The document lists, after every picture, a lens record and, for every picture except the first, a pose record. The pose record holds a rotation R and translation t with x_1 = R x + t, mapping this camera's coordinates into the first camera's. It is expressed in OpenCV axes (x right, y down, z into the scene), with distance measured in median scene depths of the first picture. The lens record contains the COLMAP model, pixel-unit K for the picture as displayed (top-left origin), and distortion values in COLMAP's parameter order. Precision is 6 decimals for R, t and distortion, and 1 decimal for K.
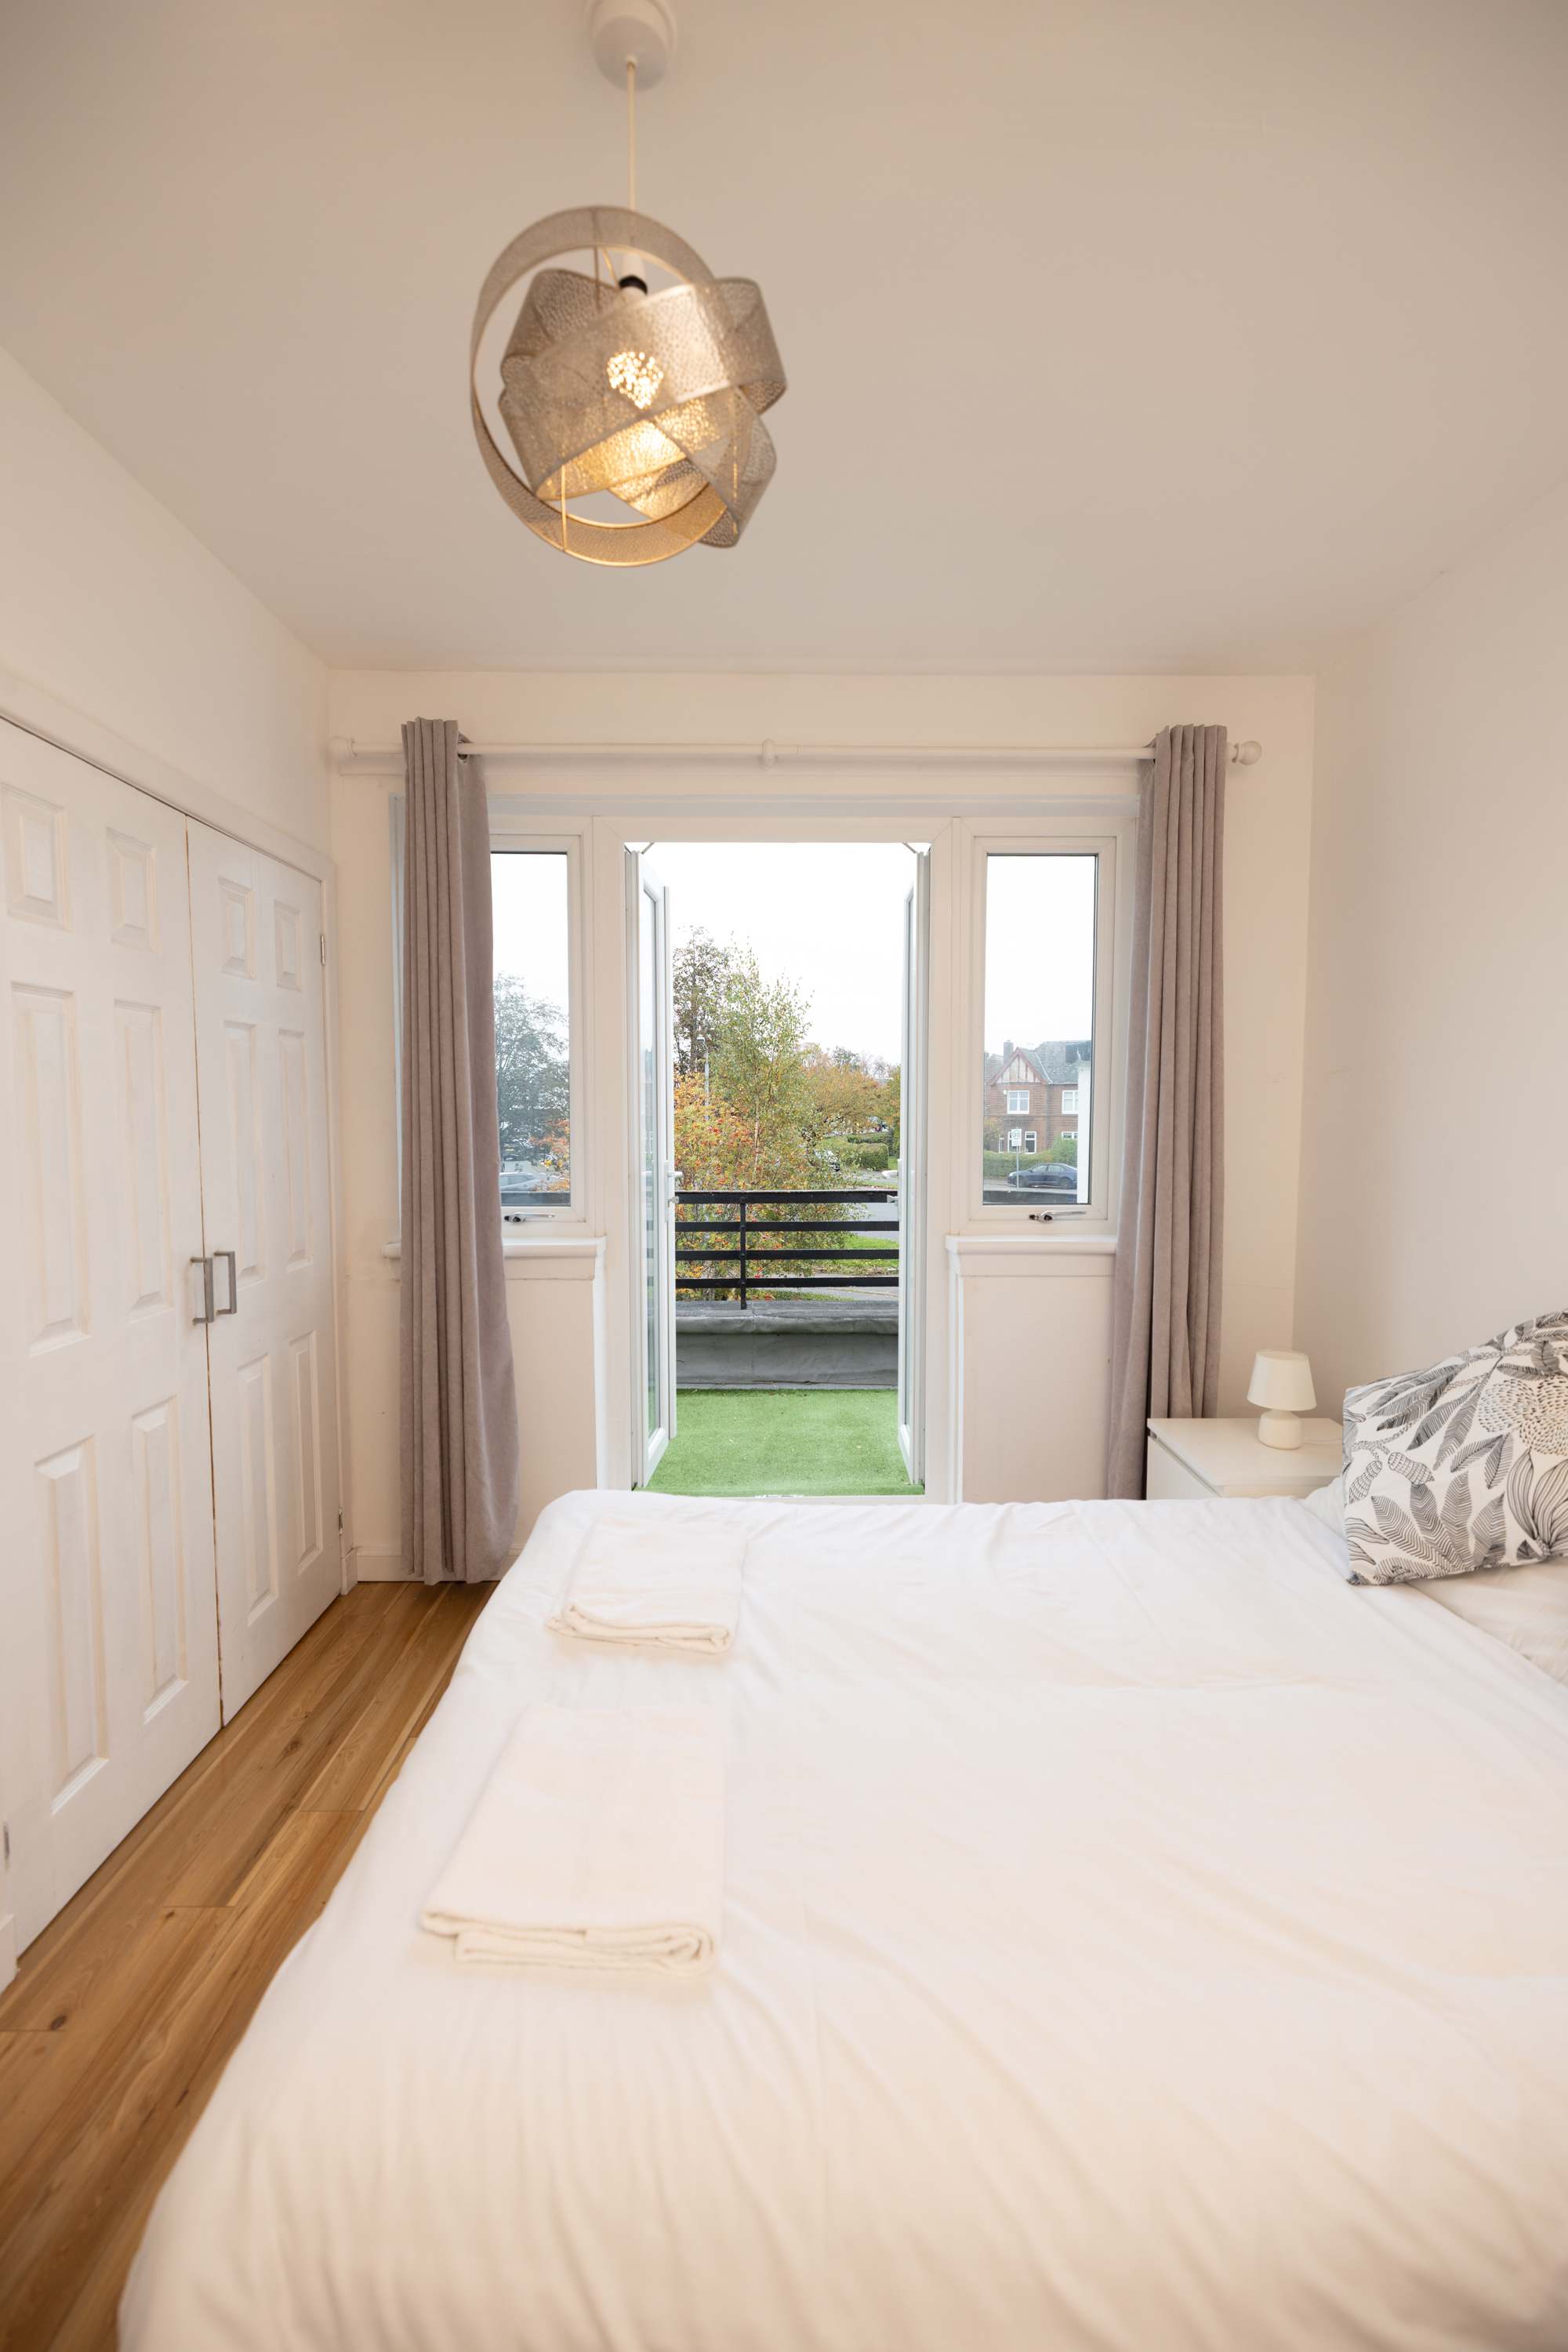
lens RADIAL K [[985.4, 0, 786.8], [0, 985.4, 1167.1], [0, 0, 1]] dist [-0.000986, 0.000262]
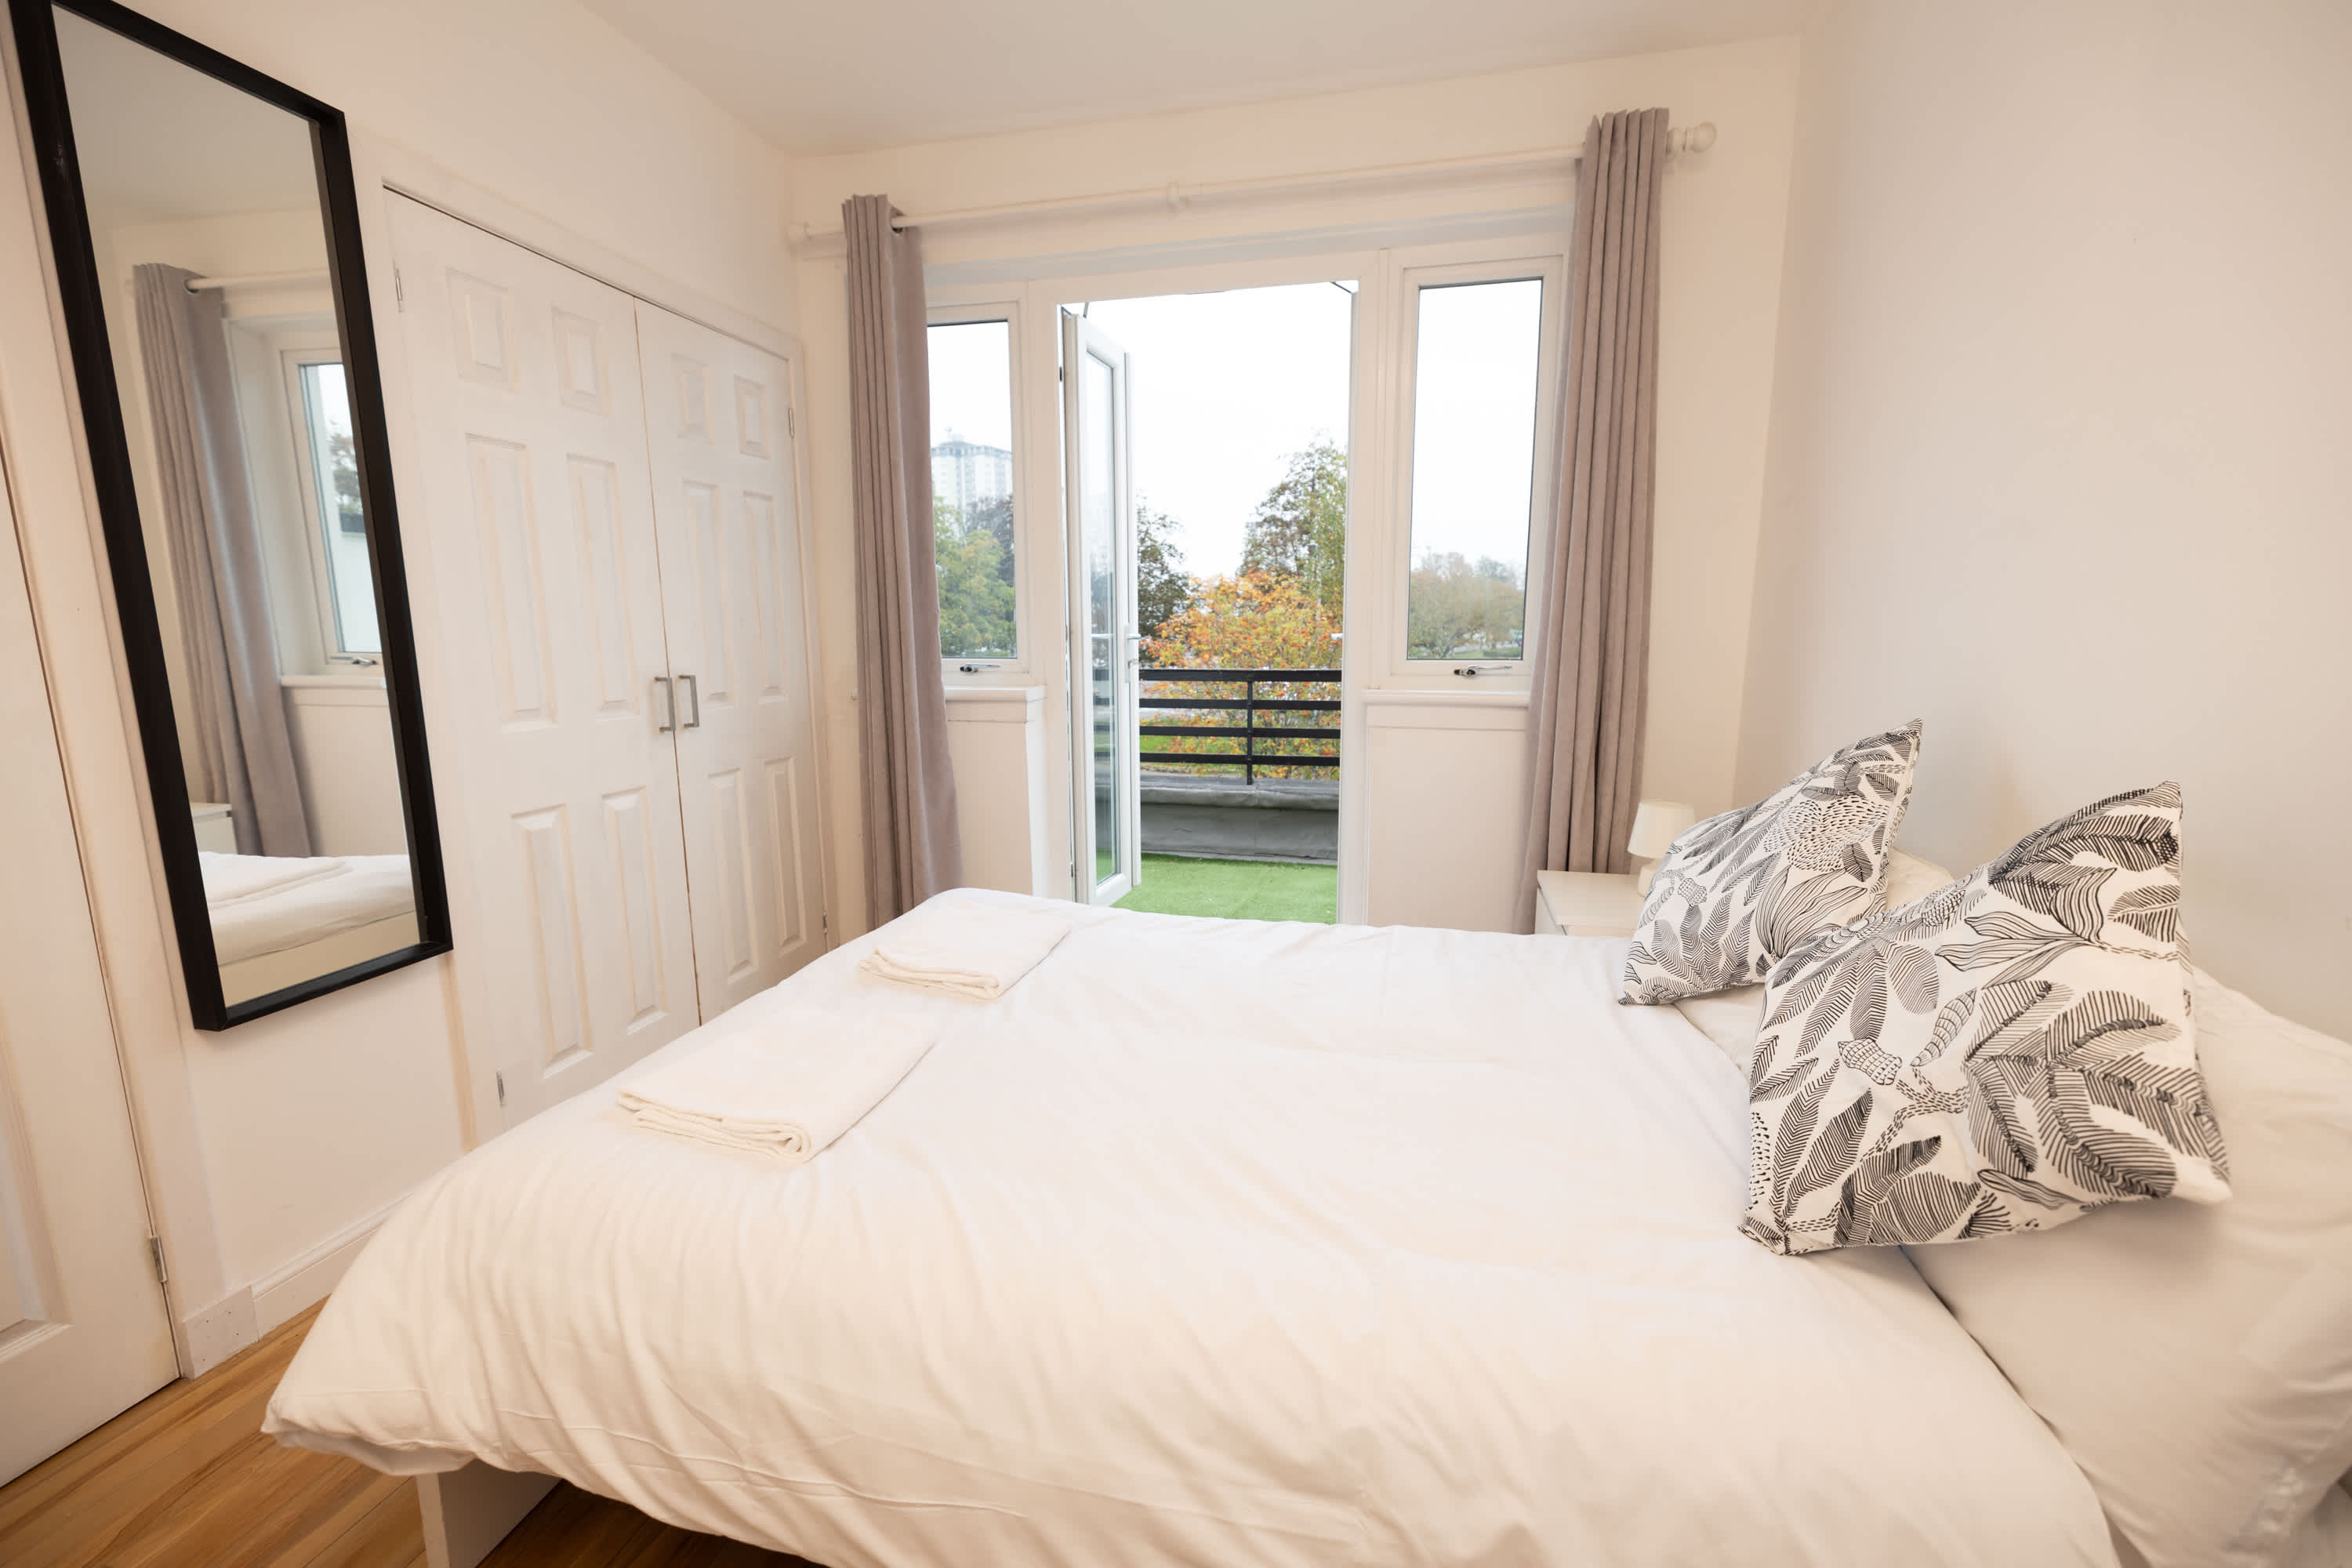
lens RADIAL K [[985.4, 0, 1182.8], [0, 985.4, 786.5], [0, 0, 1]] dist [-0.000986, 0.000262]
pose [[0.970438, 0.034885, -0.238817, 0.252684], [-0.010077, 0.994492, 0.104323, 0.072894], [0.241141, -0.098832, 0.965444, -0.024792]]
